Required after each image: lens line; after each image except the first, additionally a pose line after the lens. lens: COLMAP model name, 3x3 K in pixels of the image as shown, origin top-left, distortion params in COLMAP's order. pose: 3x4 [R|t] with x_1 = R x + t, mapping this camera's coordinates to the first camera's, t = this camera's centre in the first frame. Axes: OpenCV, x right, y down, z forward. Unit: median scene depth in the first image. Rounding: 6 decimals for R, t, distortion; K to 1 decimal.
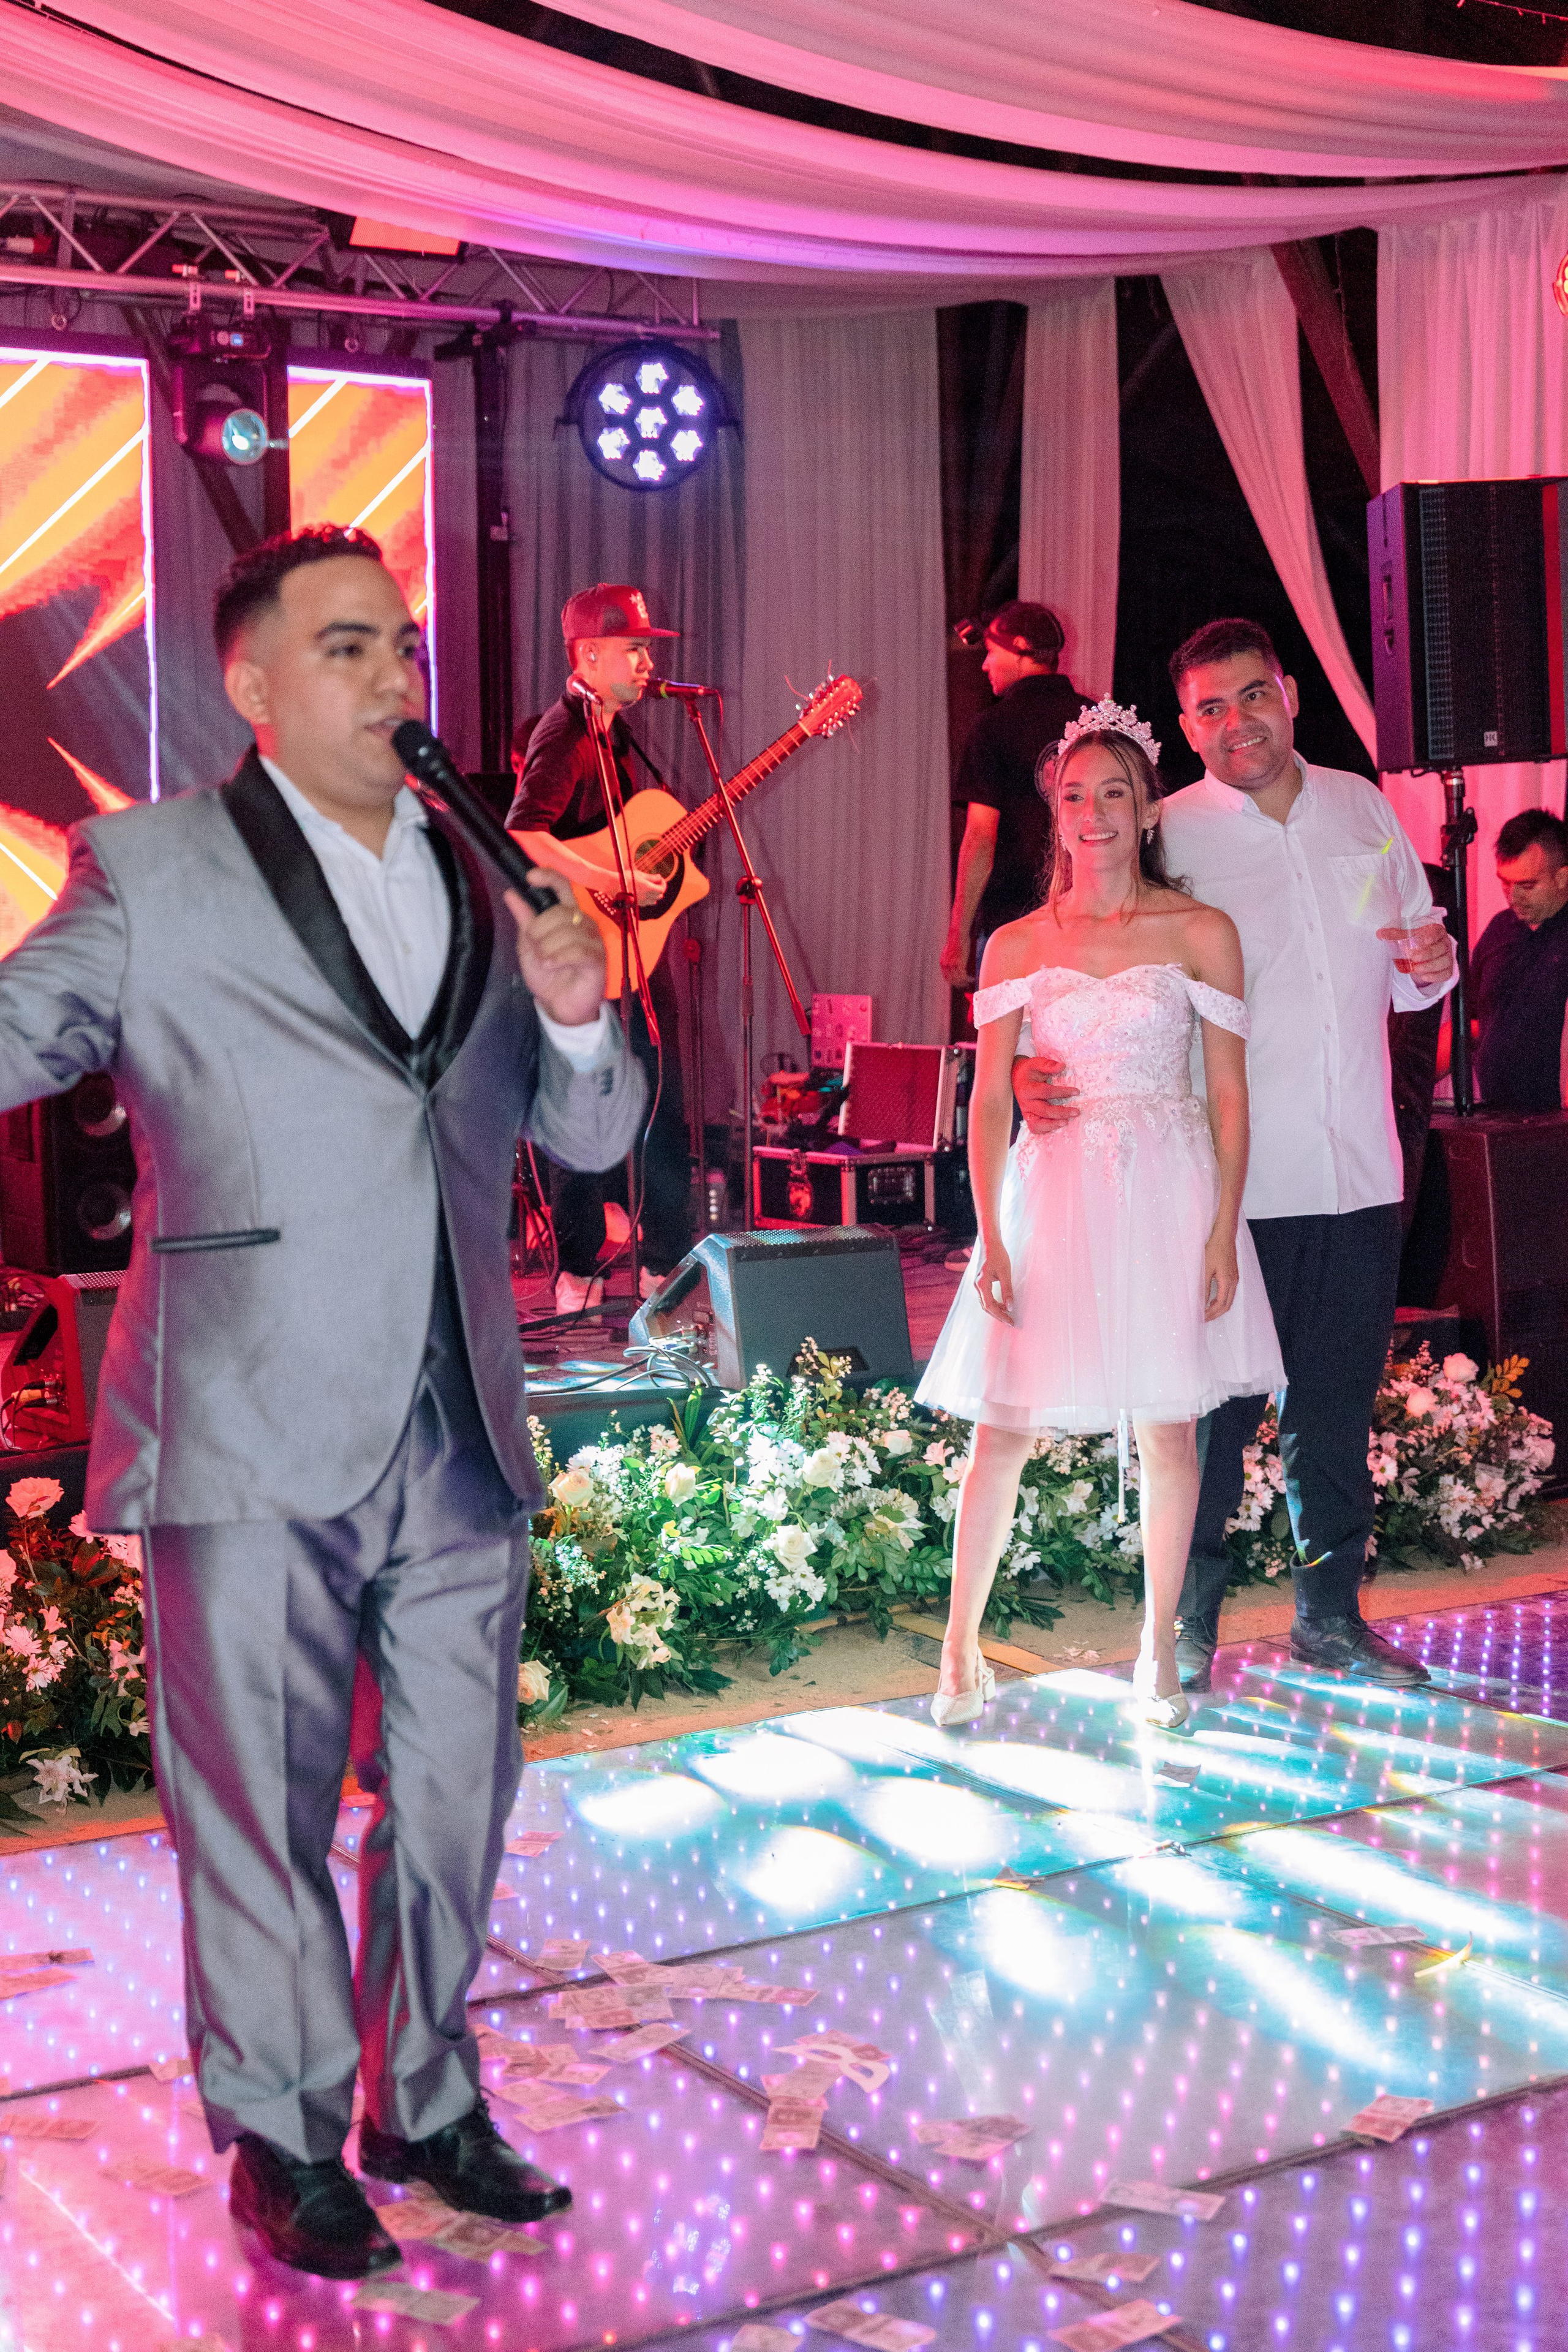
lens RADIAL K [[3162.7, 0, 784.0], [0, 3162.7, 1176.0], [0, 0, 1]] dist [-0.003837, -0.015761]
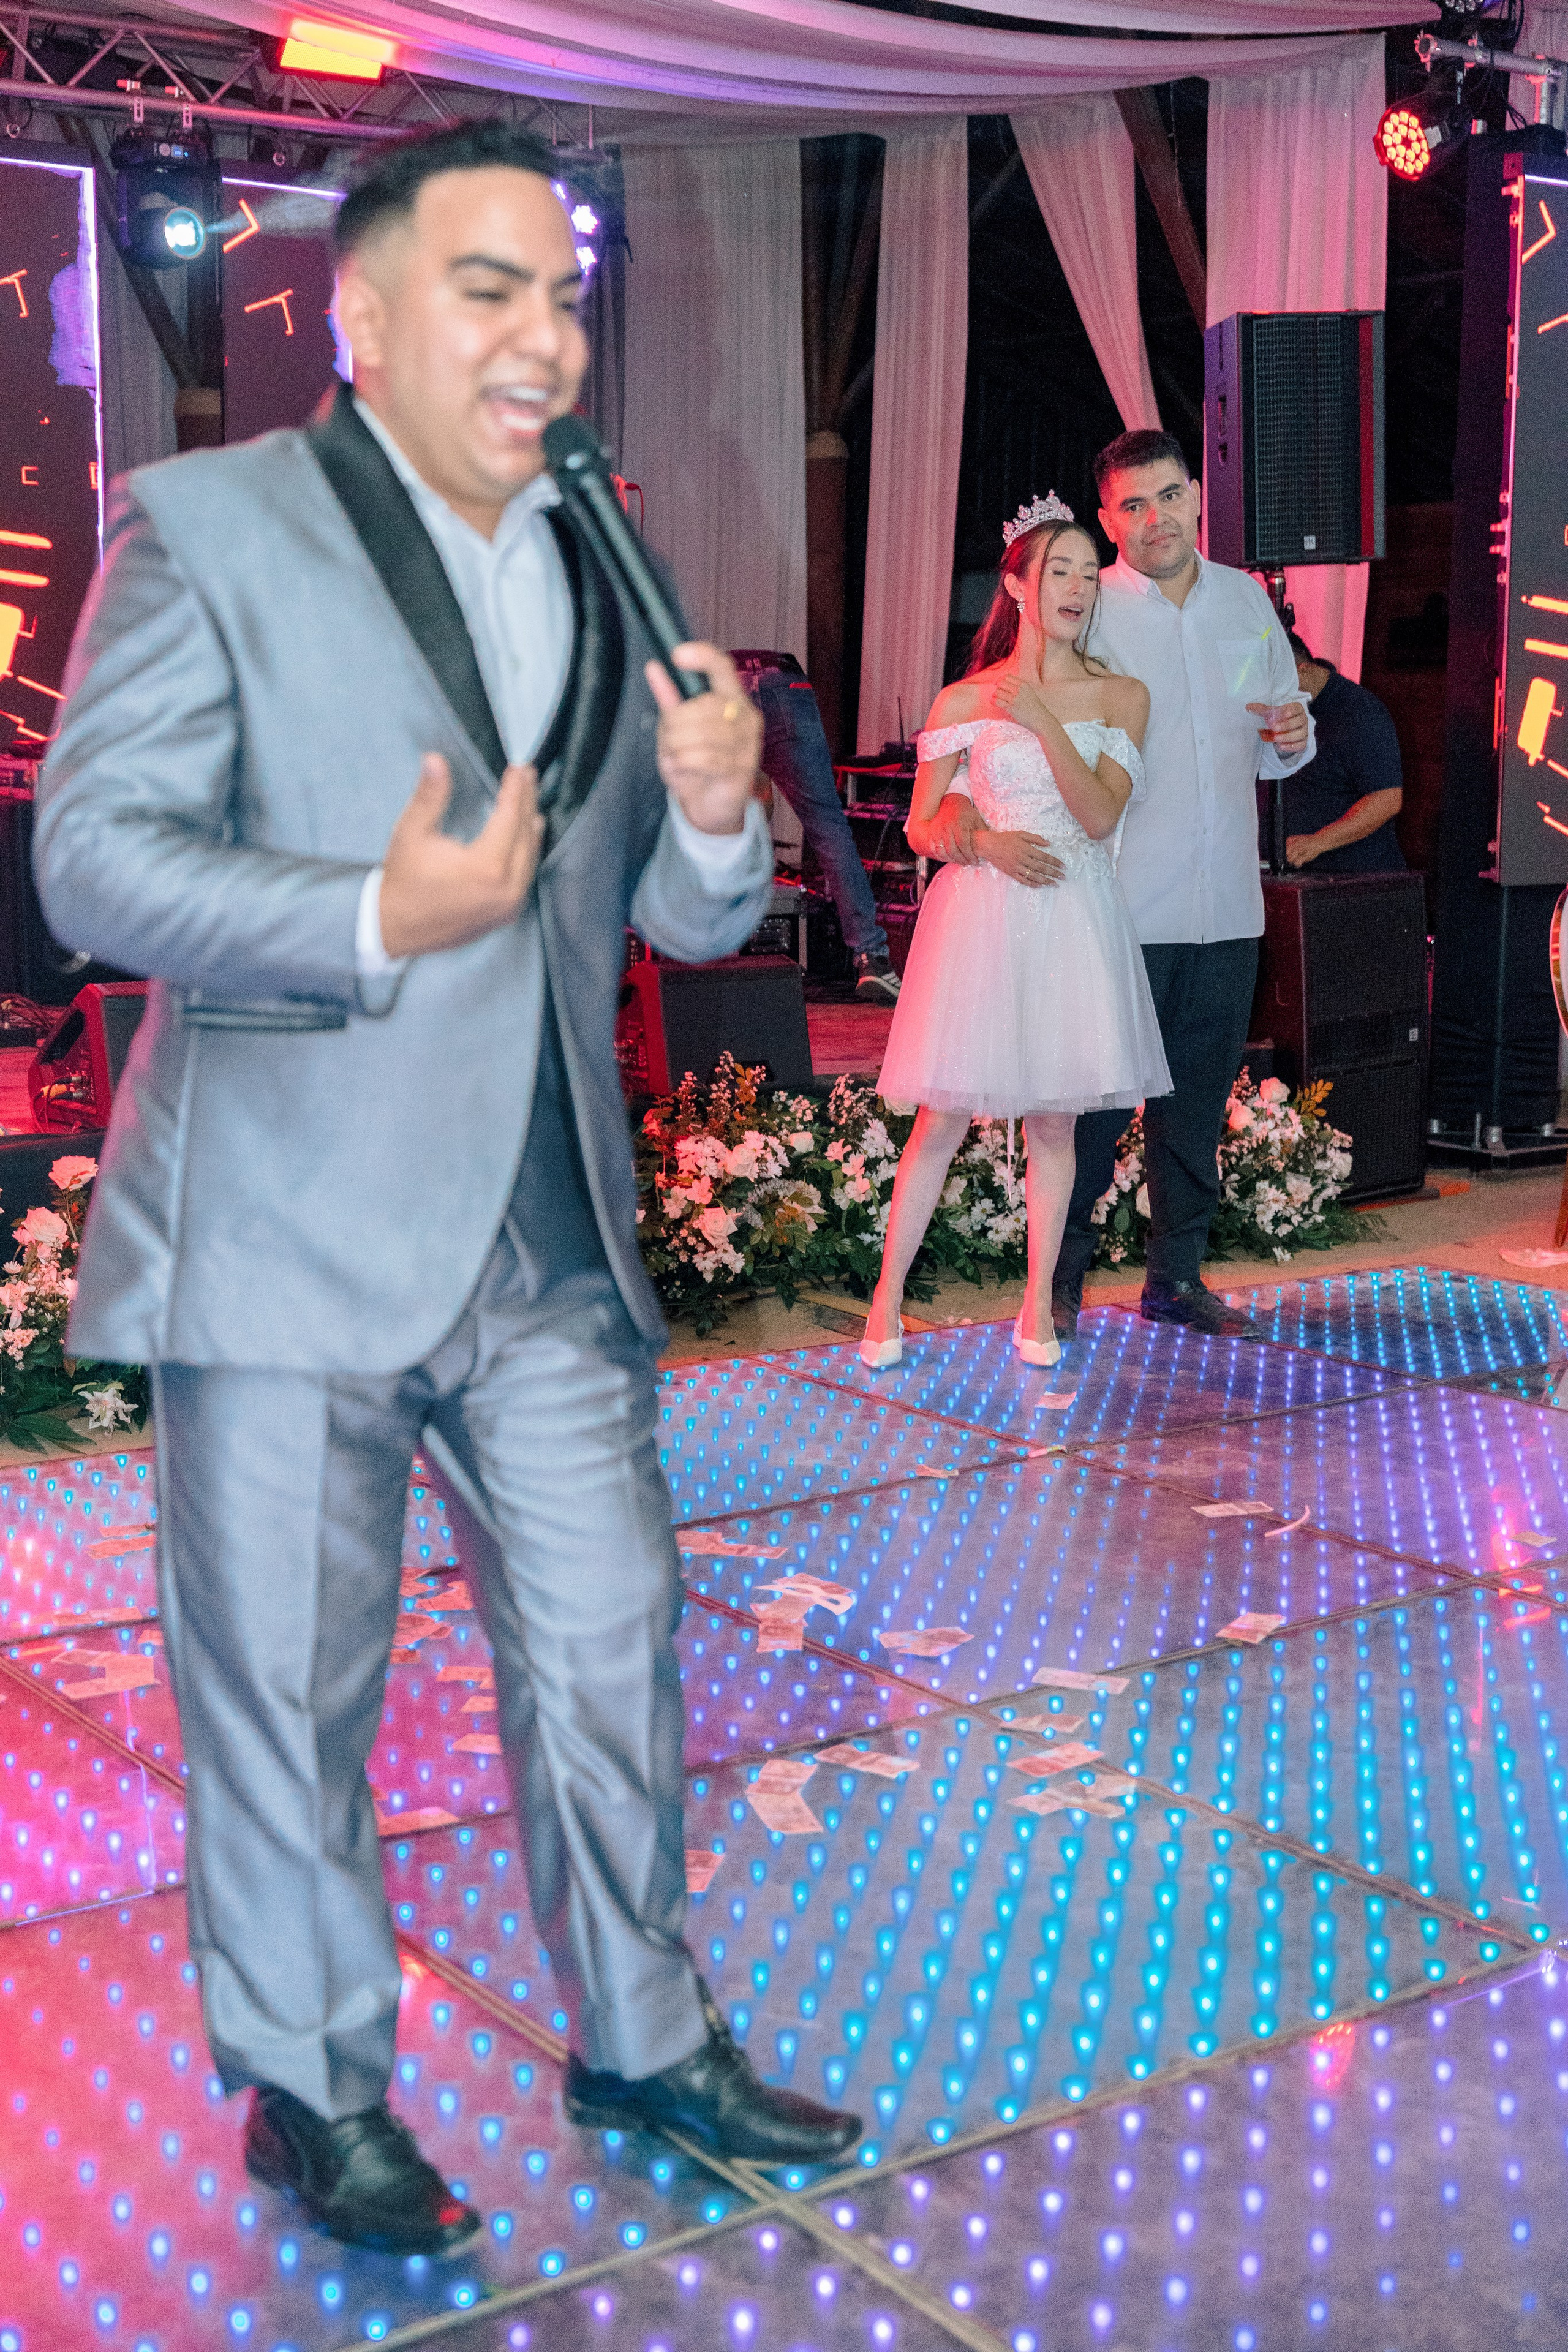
lens RADIAL K [[3002.1, 0, 784.0], [0, 3002.1, 1176.0], [0, 0, 1]] dist [0.001281, -0.031114]
pose [[0.997728, 0.007123, 0.066999, -0.040323], [-0.011702, 0.997603, 0.068196, 0.019538], [-0.066353, -0.068825, 0.995420, -0.089164]]
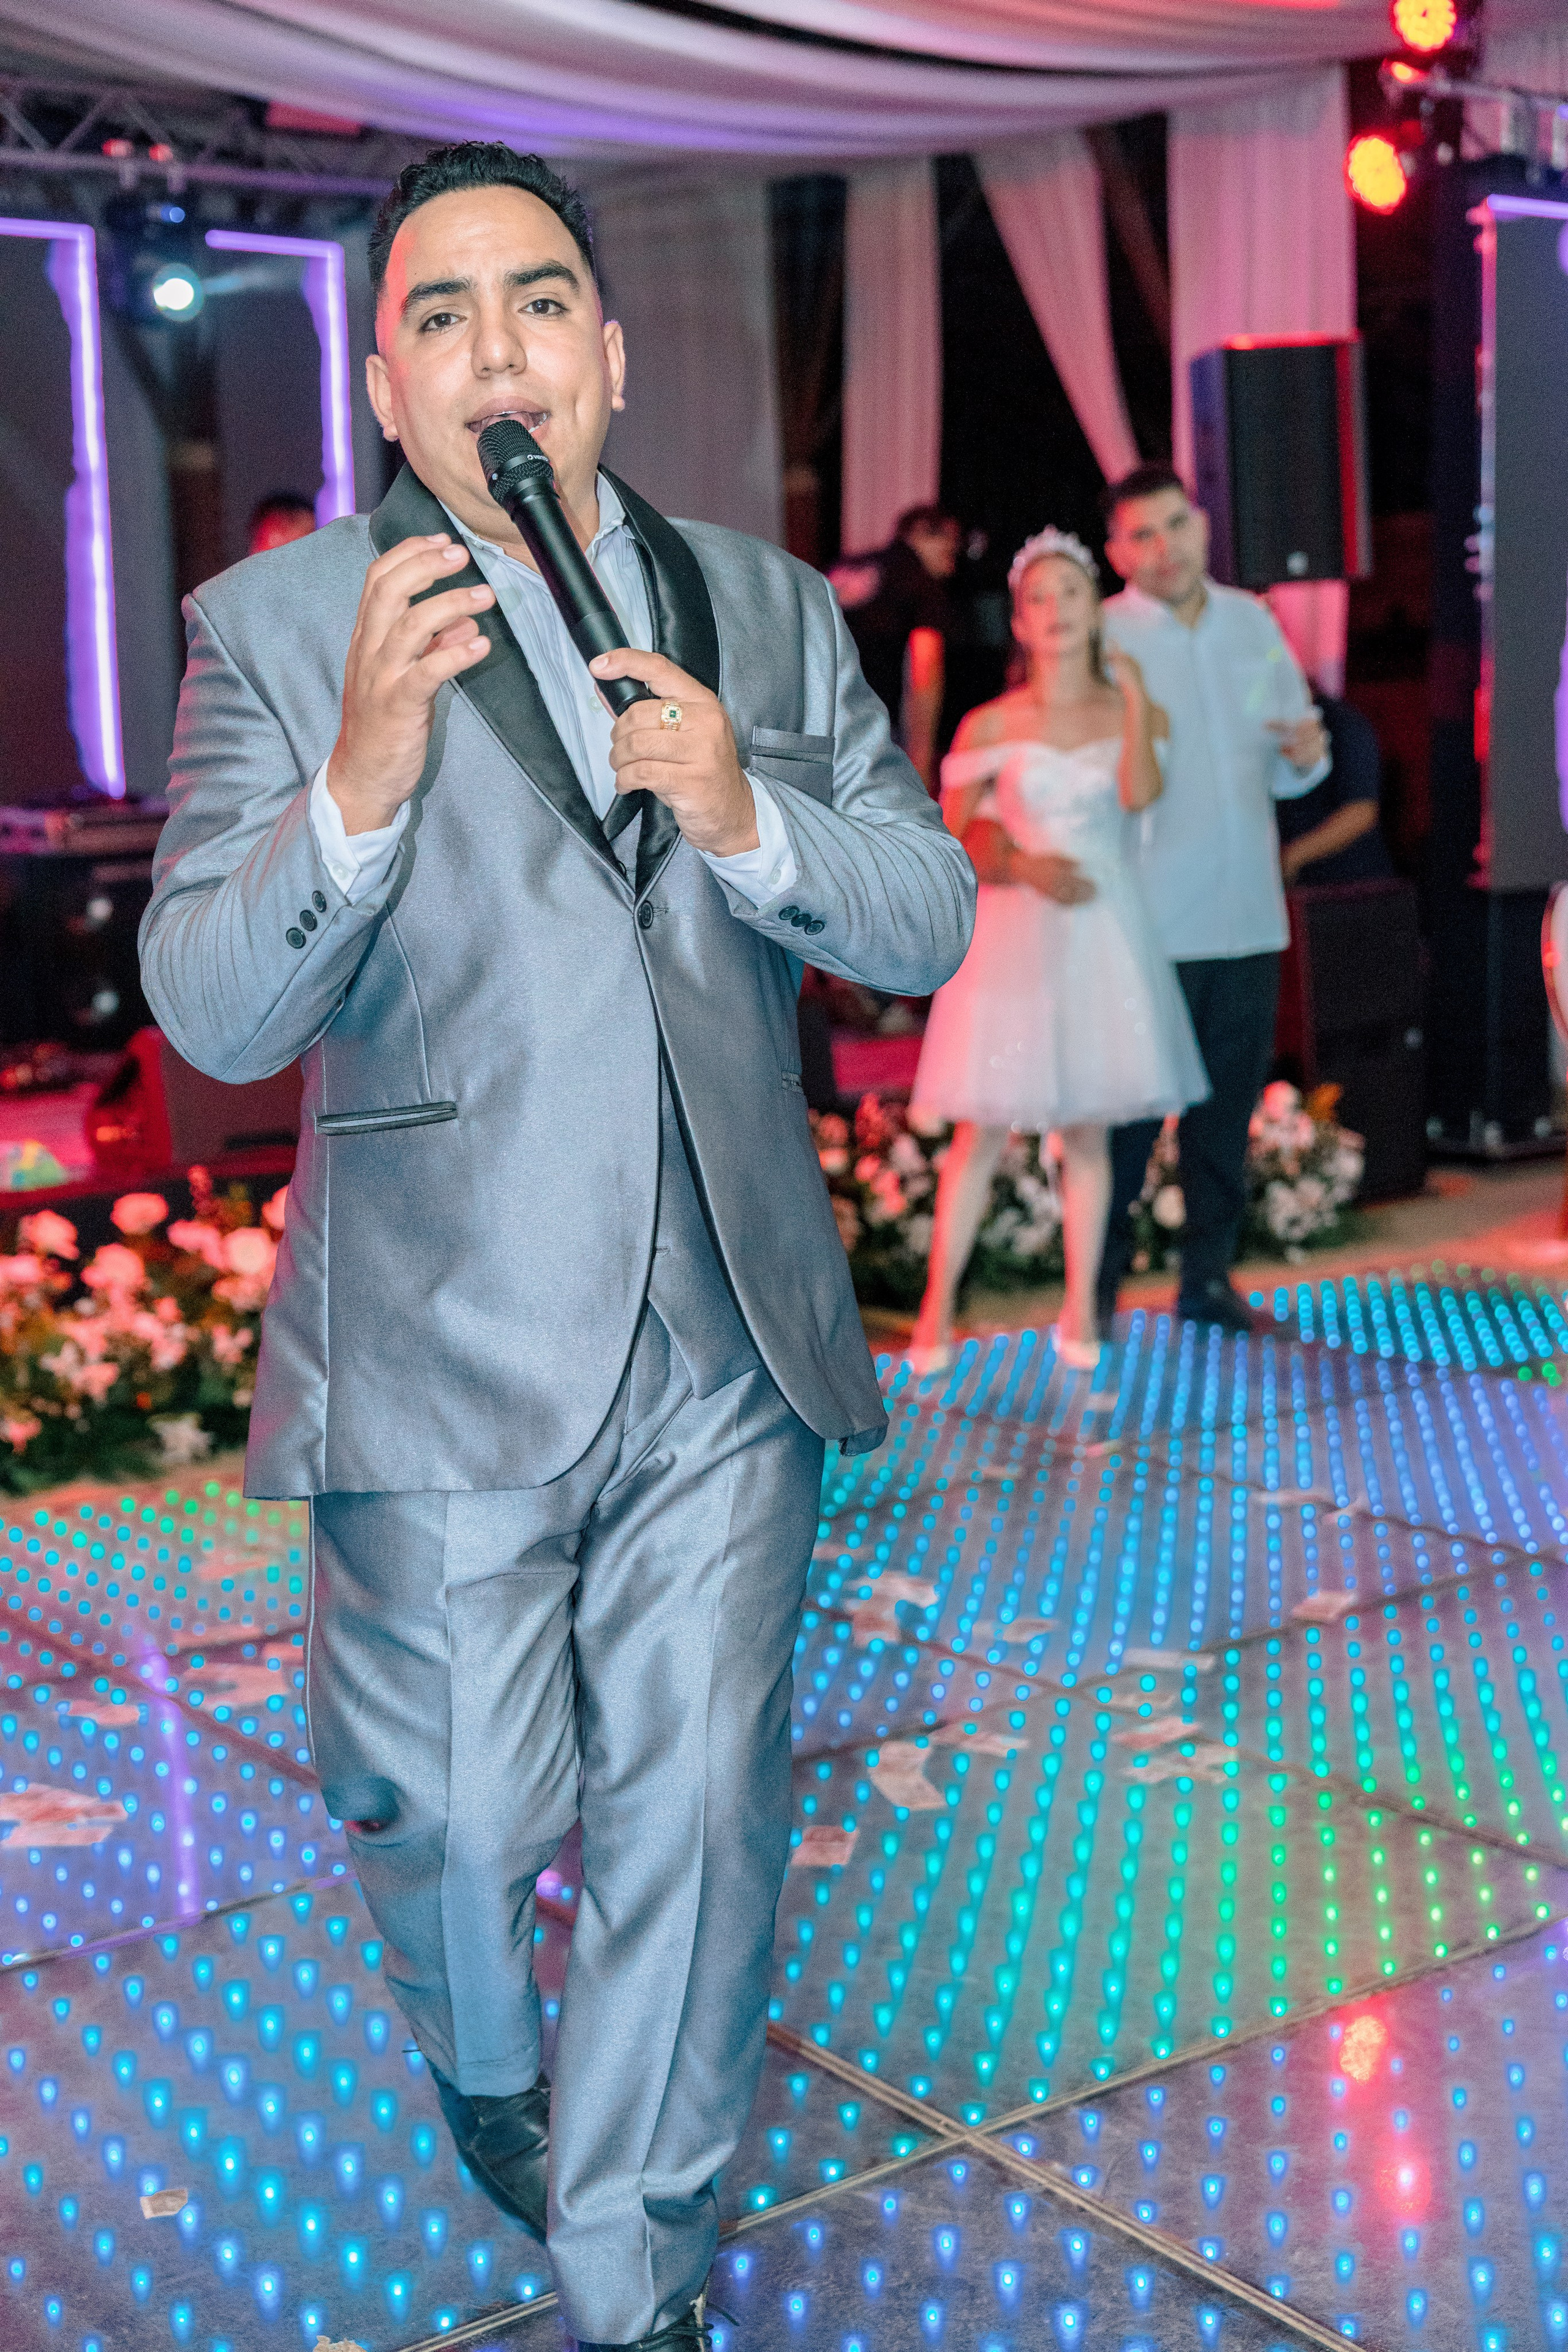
lens RADIAL K [[3025.7, 0, 782.8], [0, 3025.7, 1145.3], [0, 0, 1]] dist [-0.000458, 0.052983]
pose [[0.996225, -0.024356, 0.083319, -0.070691], [0.020324, 0.998597, 0.048905, 0.019957], [-0.084393, -0.047027, 0.995322, -0.121582]]
